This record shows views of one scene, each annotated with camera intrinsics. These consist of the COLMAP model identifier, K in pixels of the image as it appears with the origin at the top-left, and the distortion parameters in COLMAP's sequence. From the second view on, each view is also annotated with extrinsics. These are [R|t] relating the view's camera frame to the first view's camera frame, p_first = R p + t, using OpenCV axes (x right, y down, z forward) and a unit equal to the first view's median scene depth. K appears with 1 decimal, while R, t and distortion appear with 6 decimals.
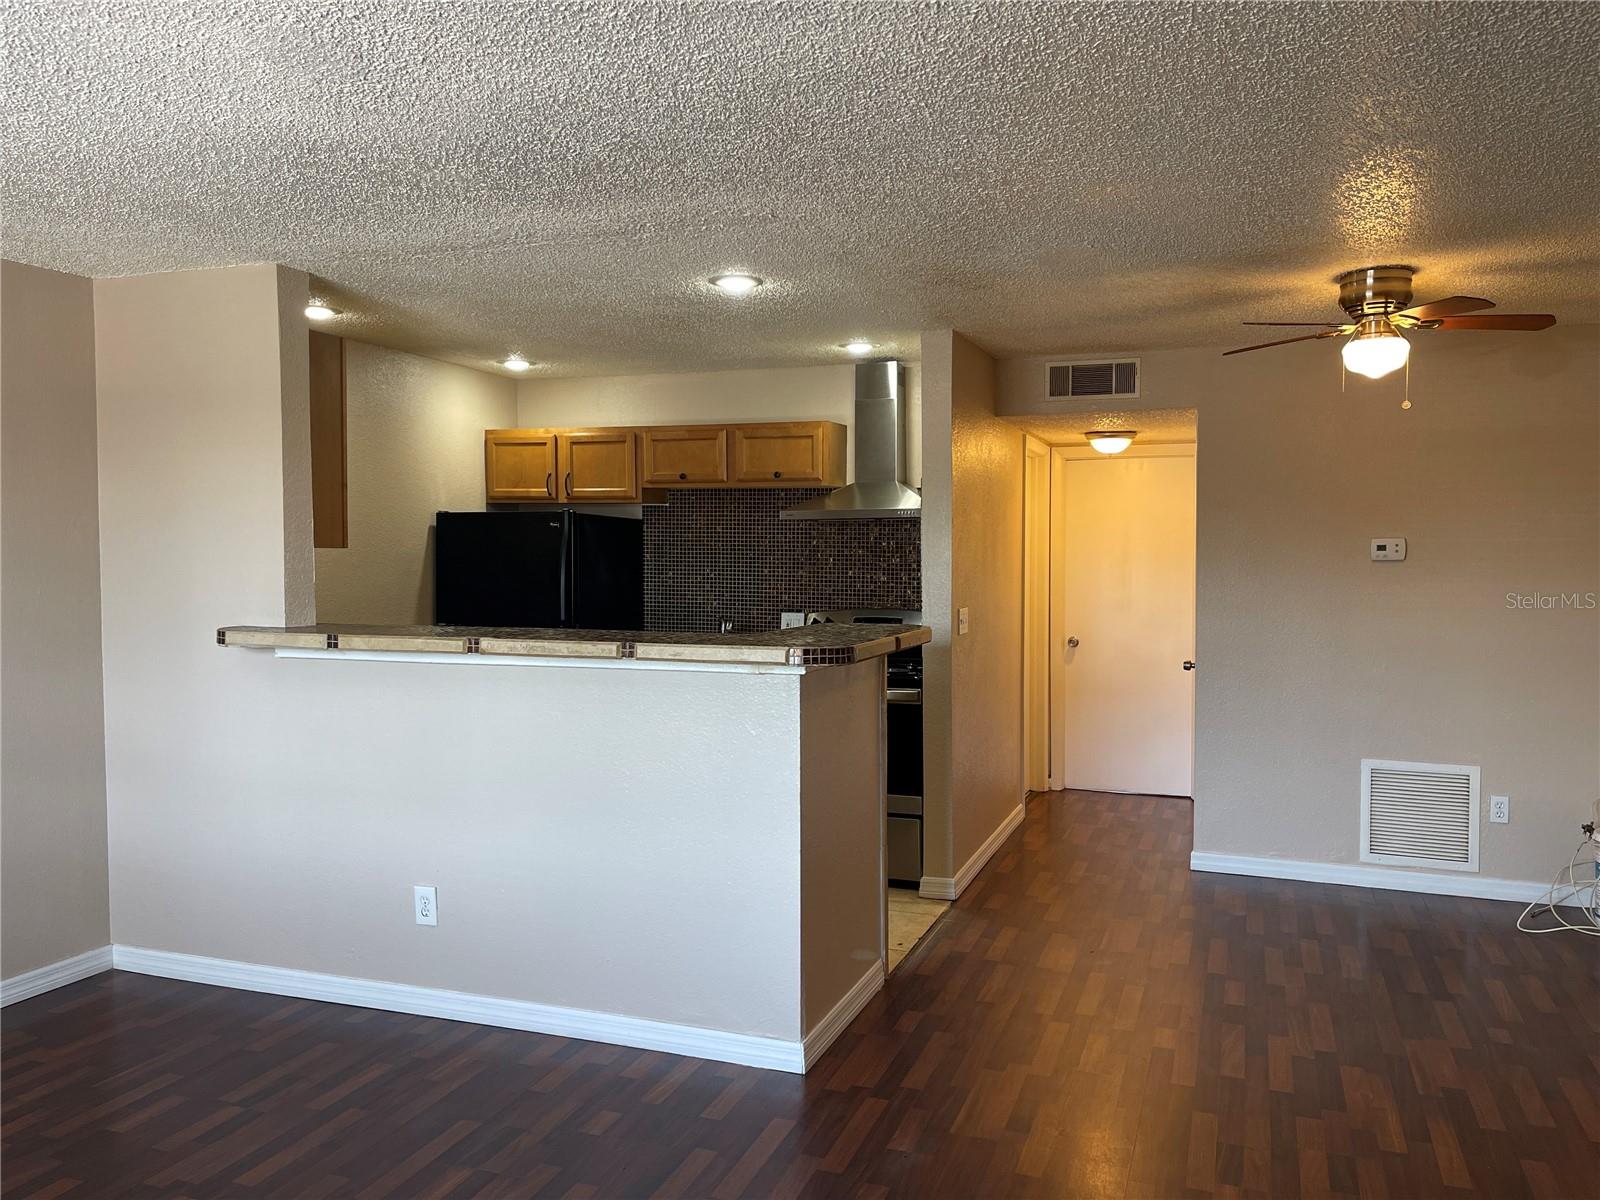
lens RADIAL K [[1223.9, 0, 818.4], [0, 1223.9, 603.7], [0, 0, 1]] dist [0.001689, -0.002982]
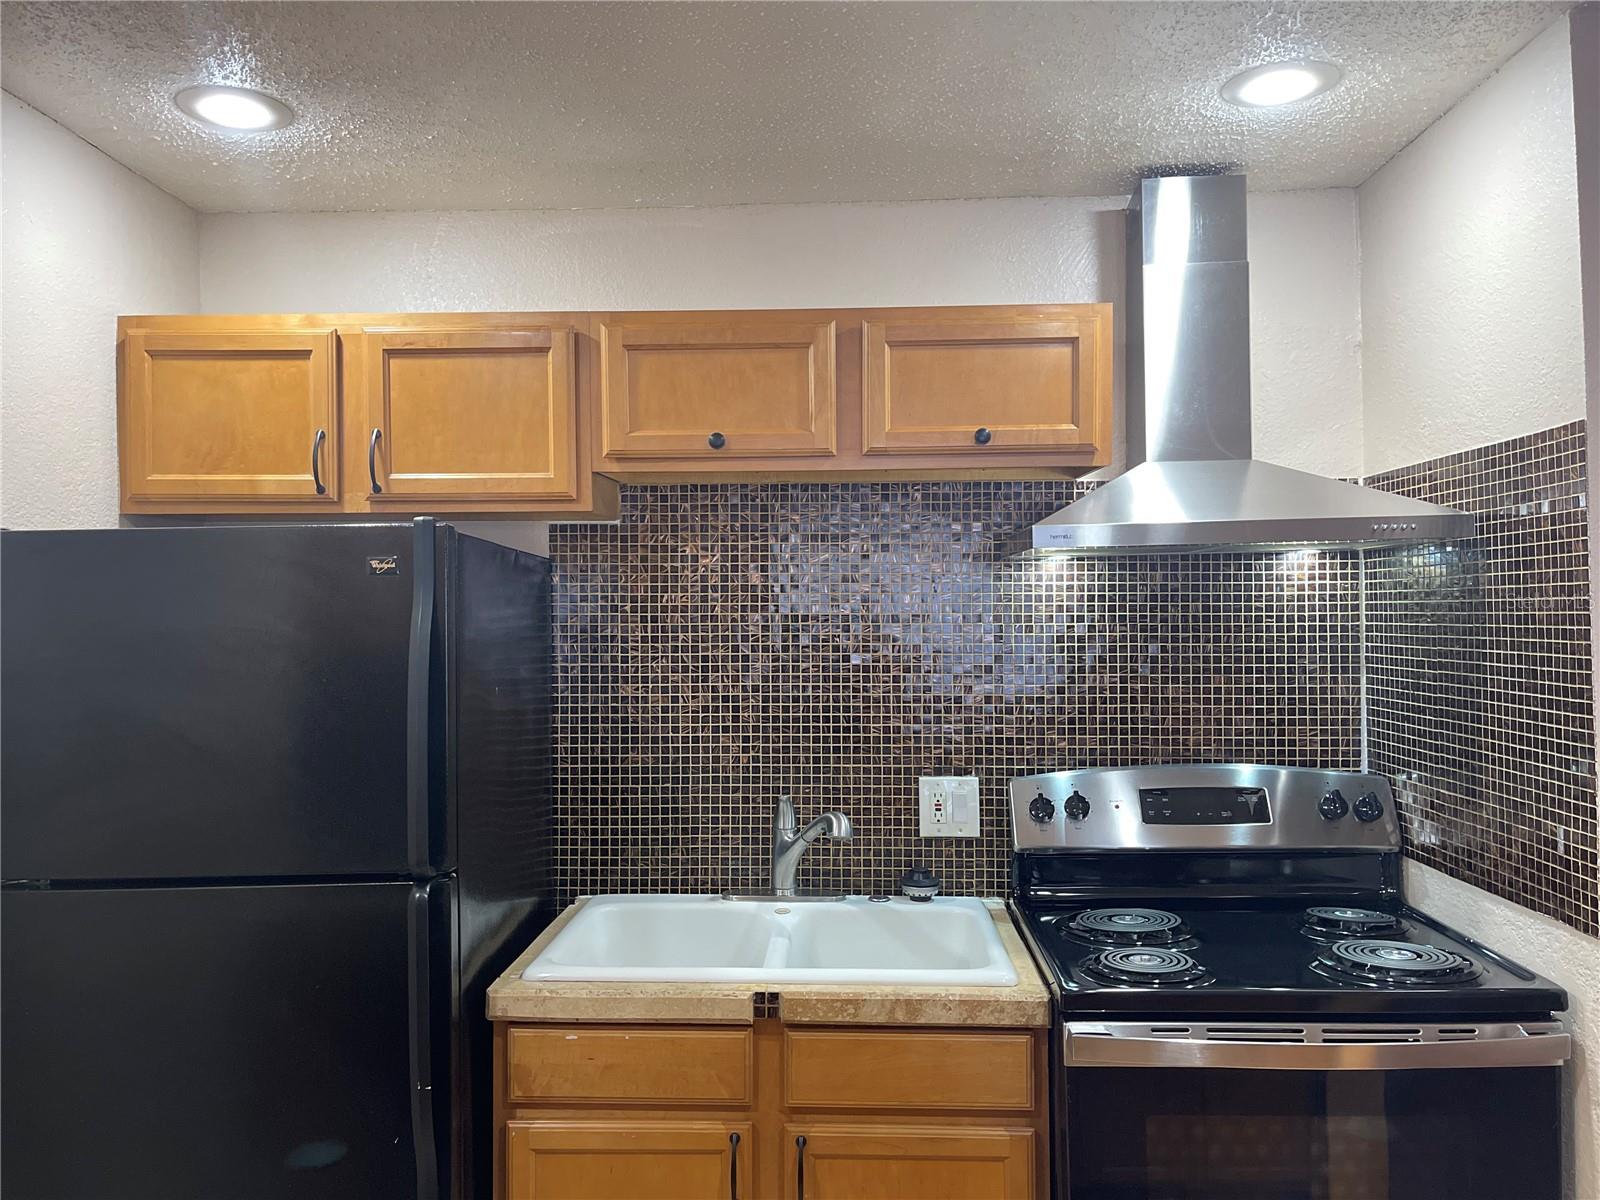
lens RADIAL K [[1235.5, 0, 800.0], [0, 1235.5, 600.0], [0, 0, 1]] dist [0.056174, -0.076817]
pose [[0.954450, -0.009928, 0.298206, -0.202213], [0.025528, 0.998499, -0.048463, -0.034884], [-0.297277, 0.053869, 0.953270, 0.623876]]
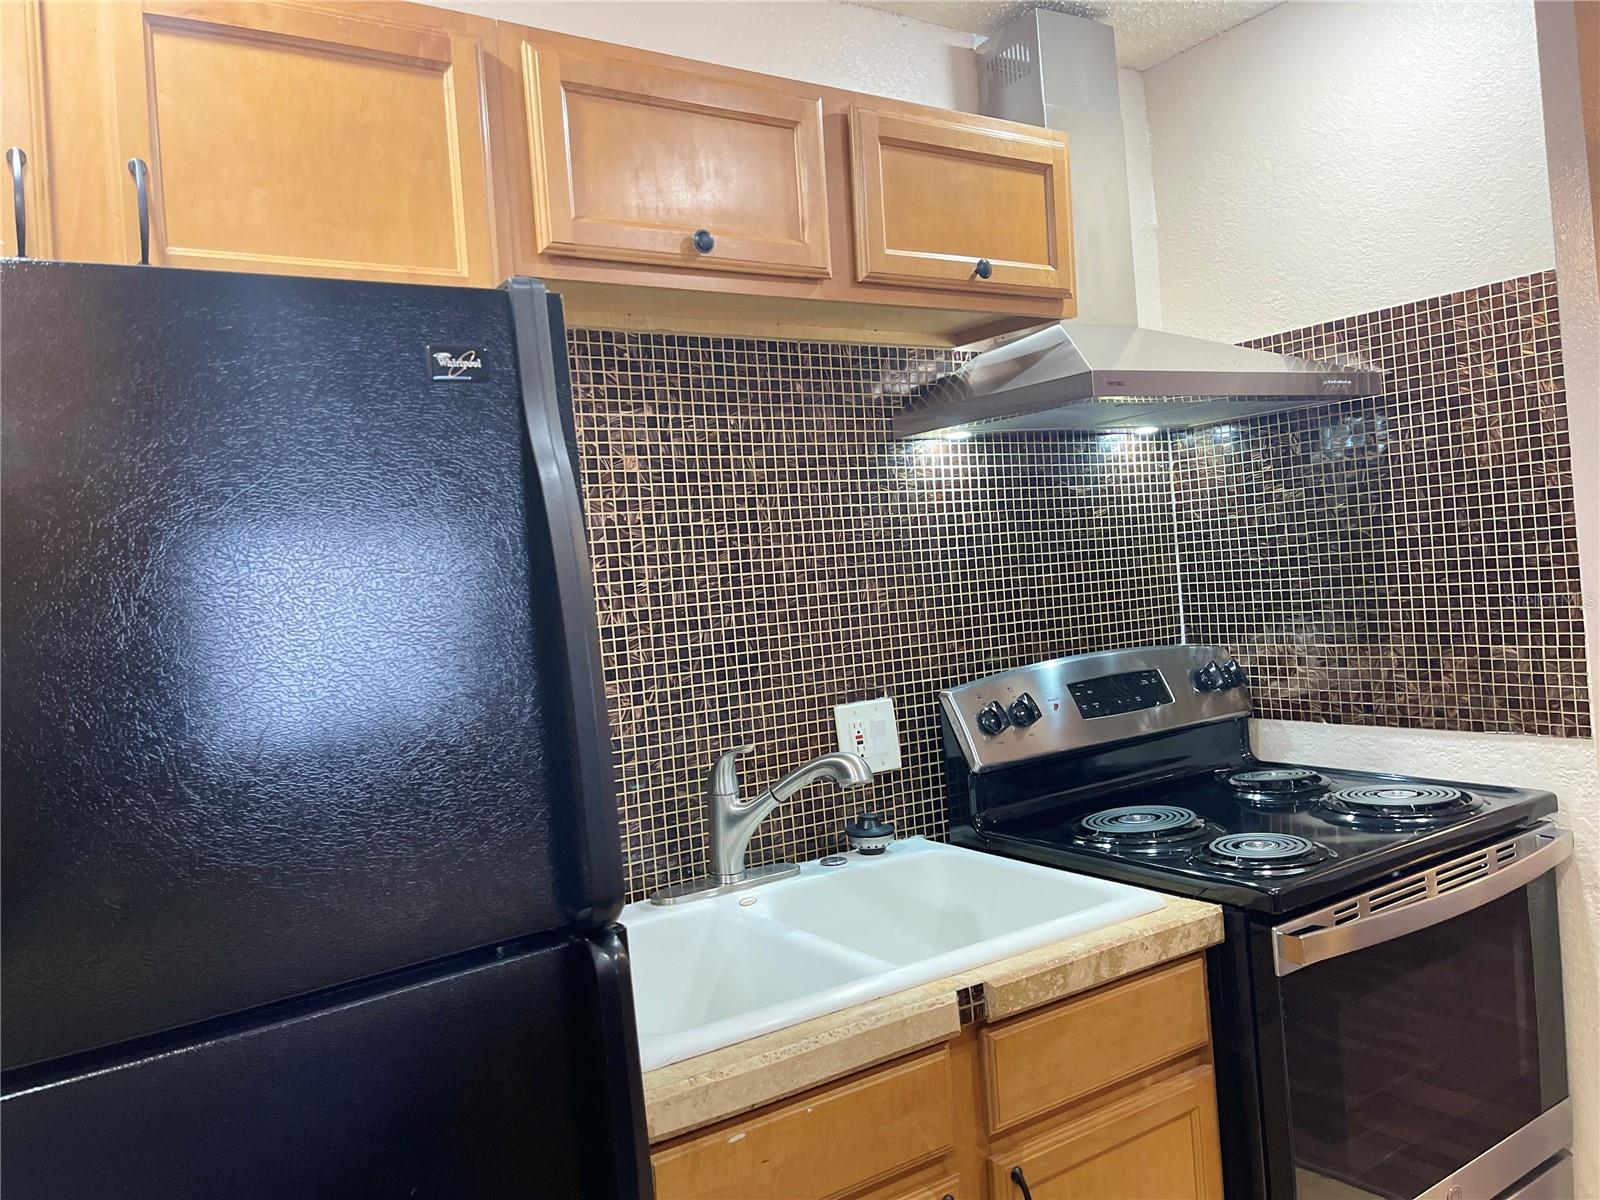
lens RADIAL K [[1235.5, 0, 800.0], [0, 1235.5, 600.0], [0, 0, 1]] dist [0.056174, -0.076817]
pose [[0.578820, -0.071363, 0.812327, -0.324308], [0.114058, 0.993456, 0.006004, -0.026251], [-0.807439, 0.089177, 0.583172, 0.830734]]
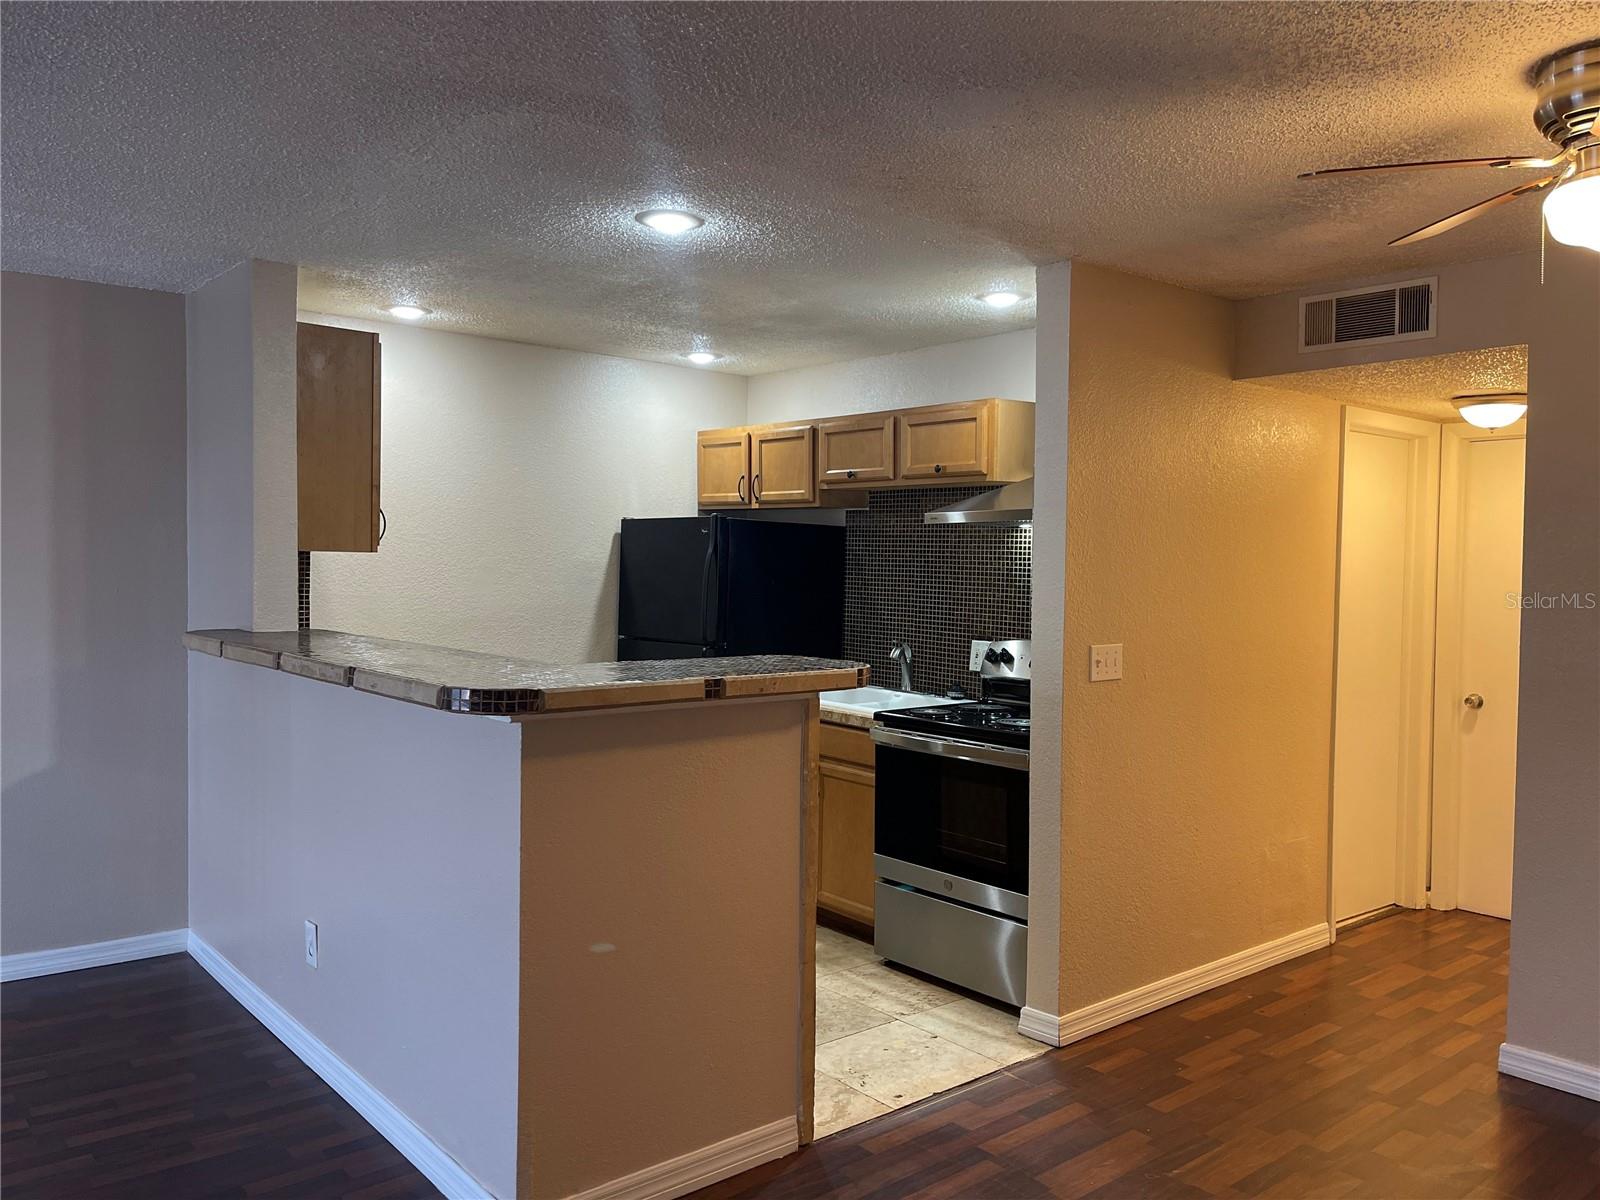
lens RADIAL K [[1235.5, 0, 800.0], [0, 1235.5, 600.0], [0, 0, 1]] dist [0.056174, -0.076817]
pose [[0.864688, 0.026368, -0.501618, 0.292218], [-0.035045, 0.999355, -0.007877, -0.009074], [0.501086, 0.024390, 0.865054, 0.239976]]
